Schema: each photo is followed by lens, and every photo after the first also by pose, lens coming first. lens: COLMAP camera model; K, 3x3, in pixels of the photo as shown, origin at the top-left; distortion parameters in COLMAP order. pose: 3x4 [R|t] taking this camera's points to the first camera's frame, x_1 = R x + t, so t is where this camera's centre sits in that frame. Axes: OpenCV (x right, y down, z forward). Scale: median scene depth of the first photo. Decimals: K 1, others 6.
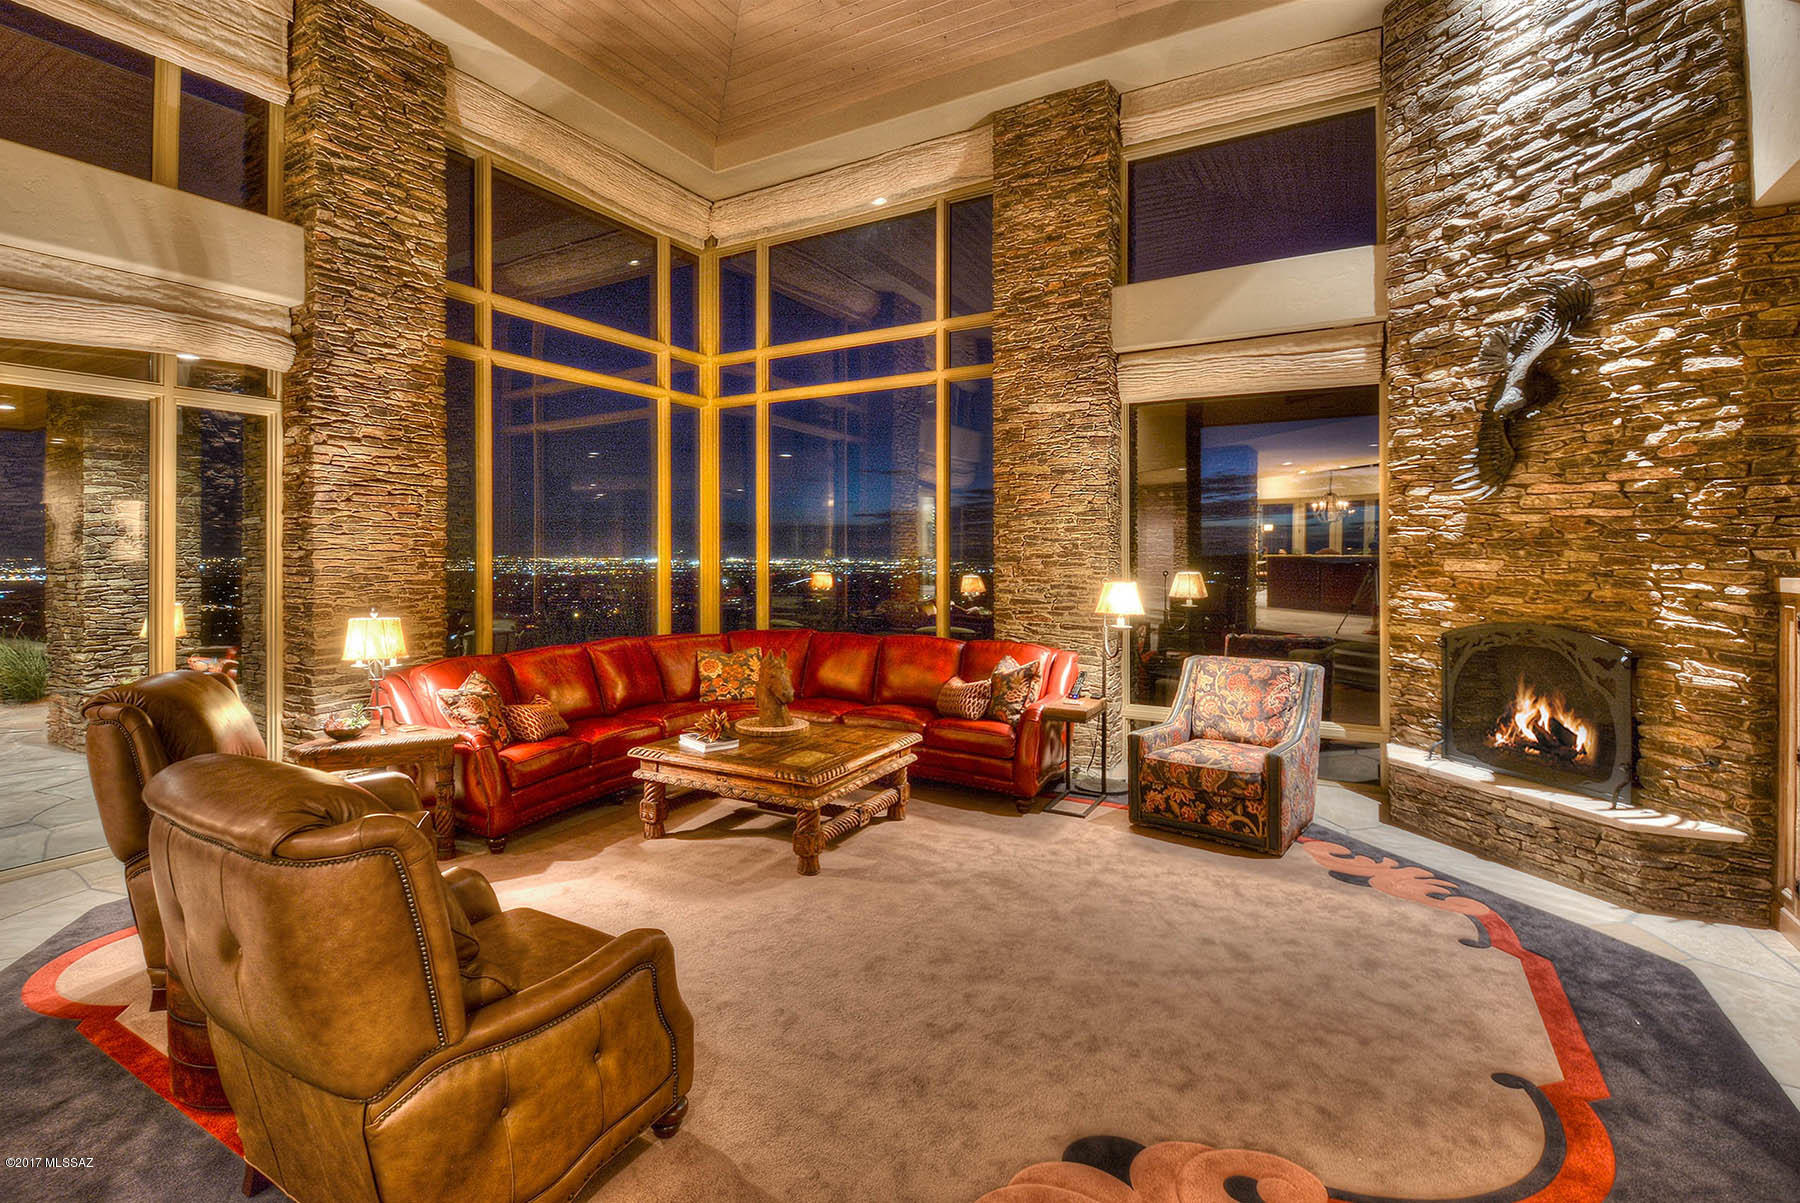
lens RADIAL K [[864.0, 0, 795.3], [0, 864.0, 546.5], [0, 0, 1]] dist [-0.018635, -0.001220]
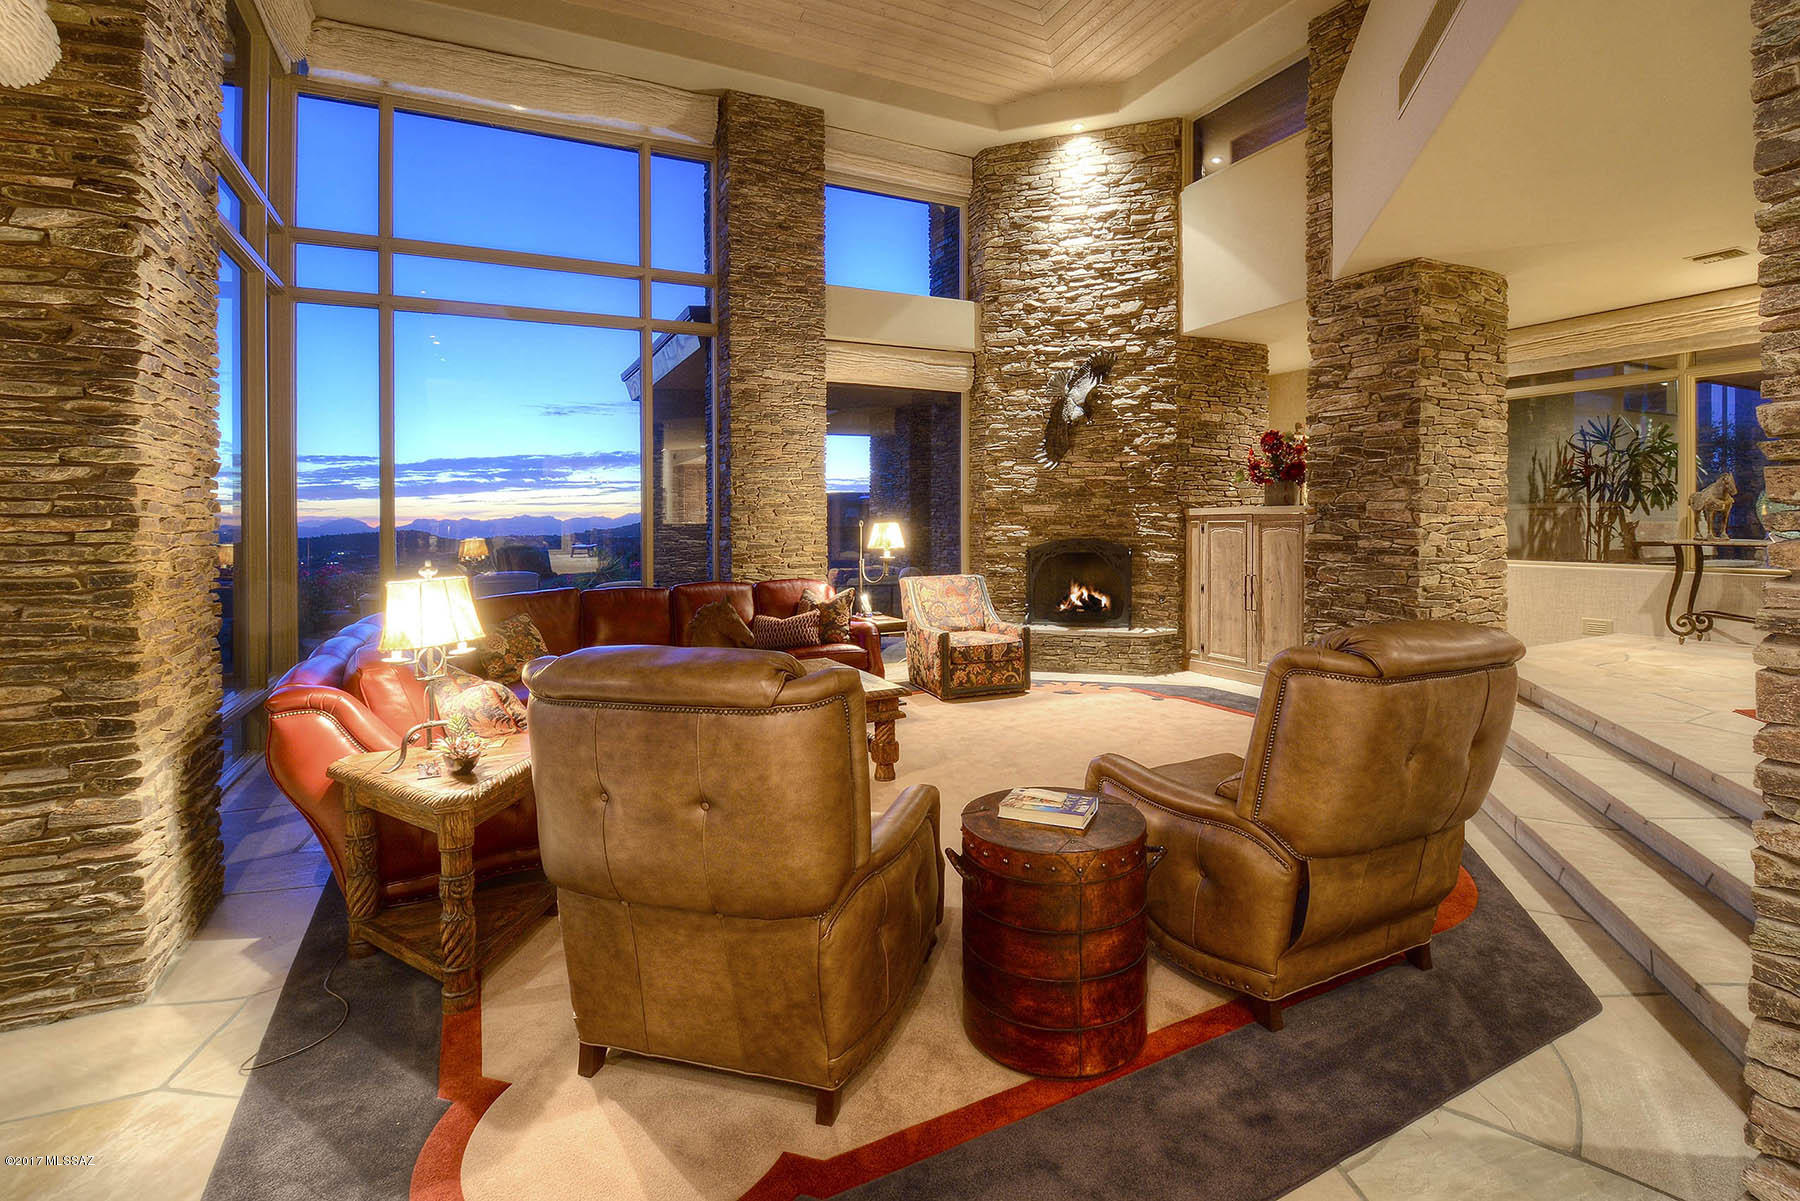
lens RADIAL K [[823.3, 0, 874.2], [0, 823.3, 548.7], [0, 0, 1]] dist [-0.011729, -0.004876]
pose [[0.509825, -0.031116, 0.859715, -0.796523], [0.009215, 0.999486, 0.030710, 0.049610], [-0.860229, -0.007735, 0.509850, 0.450926]]
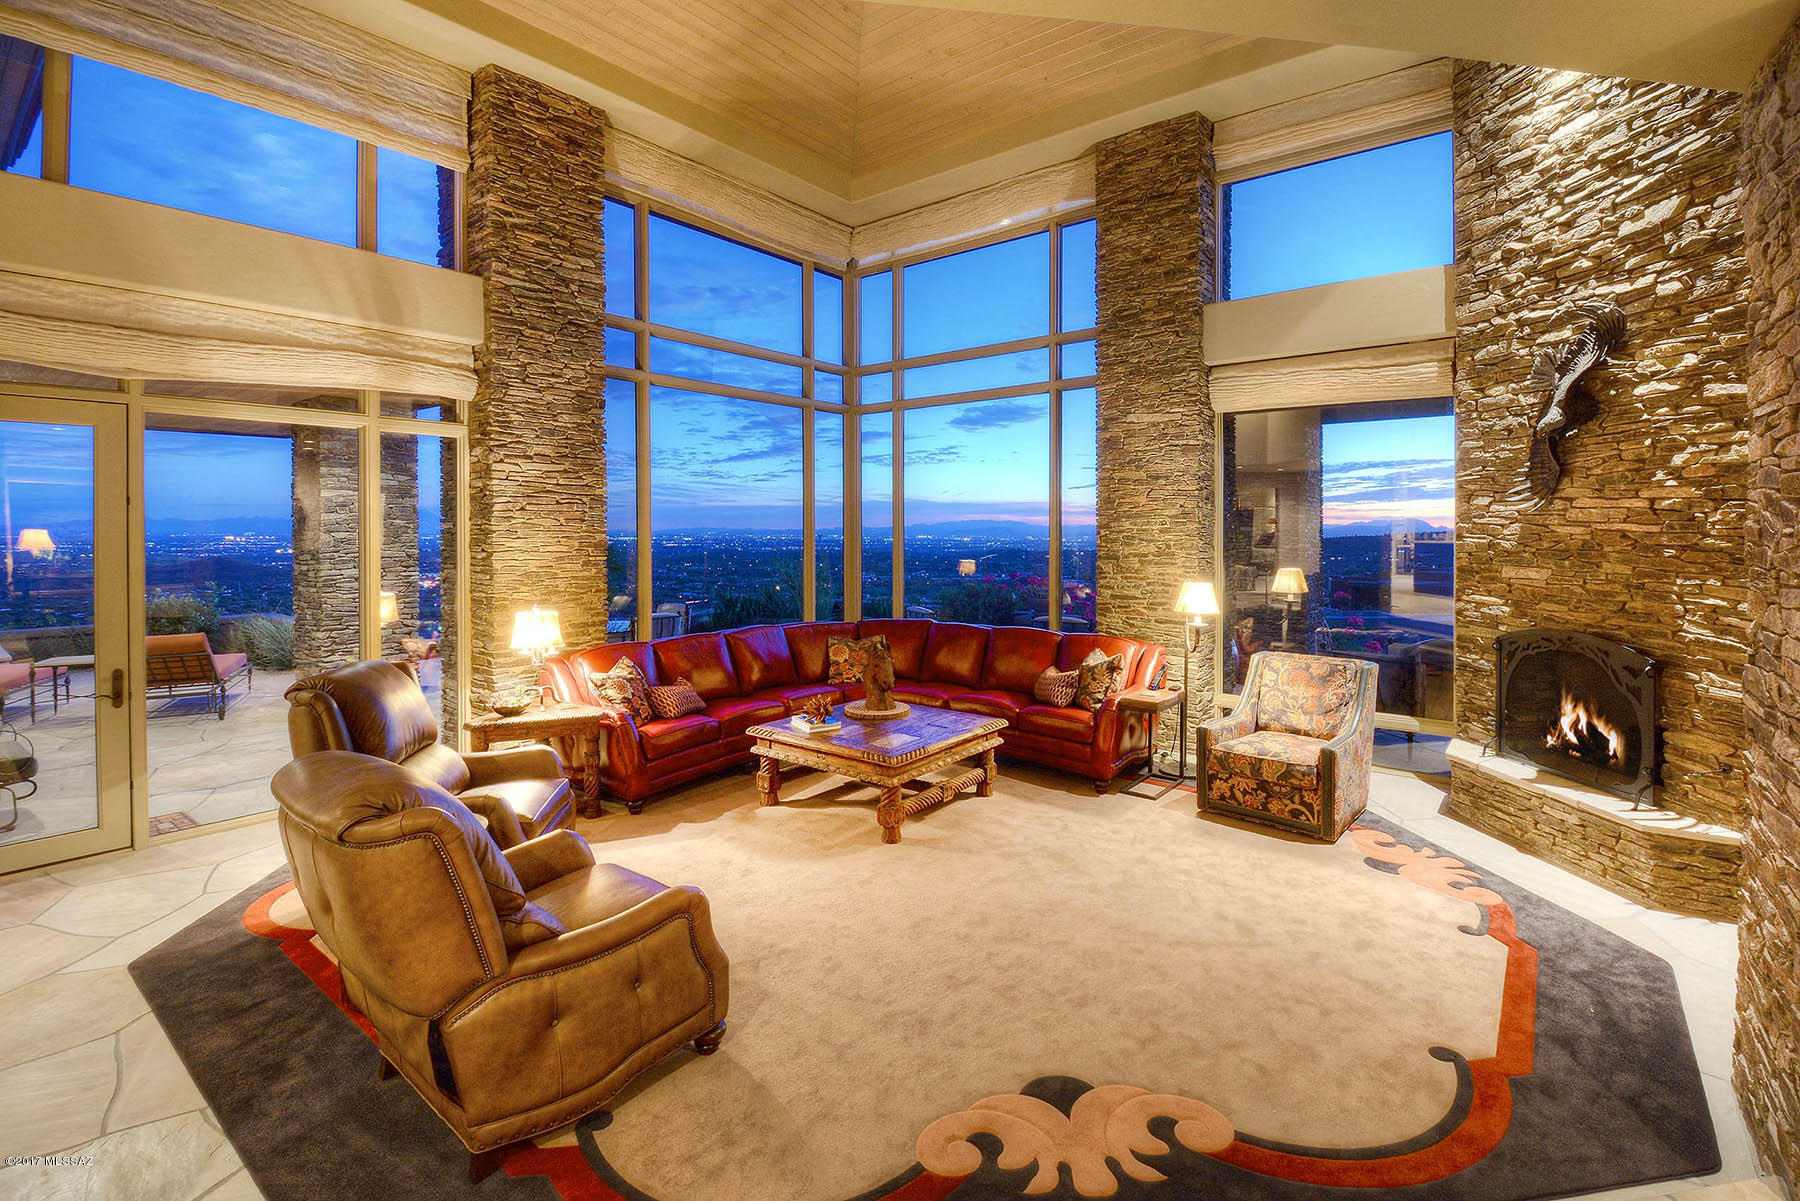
lens RADIAL K [[823.3, 0, 911.1], [0, 823.3, 530.0], [0, 0, 1]] dist [-0.011729, -0.004876]
pose [[0.995490, -0.000511, -0.094862, 0.135264], [0.001467, 0.999949, 0.010012, -0.042587], [0.094852, -0.010106, 0.995440, -0.074992]]
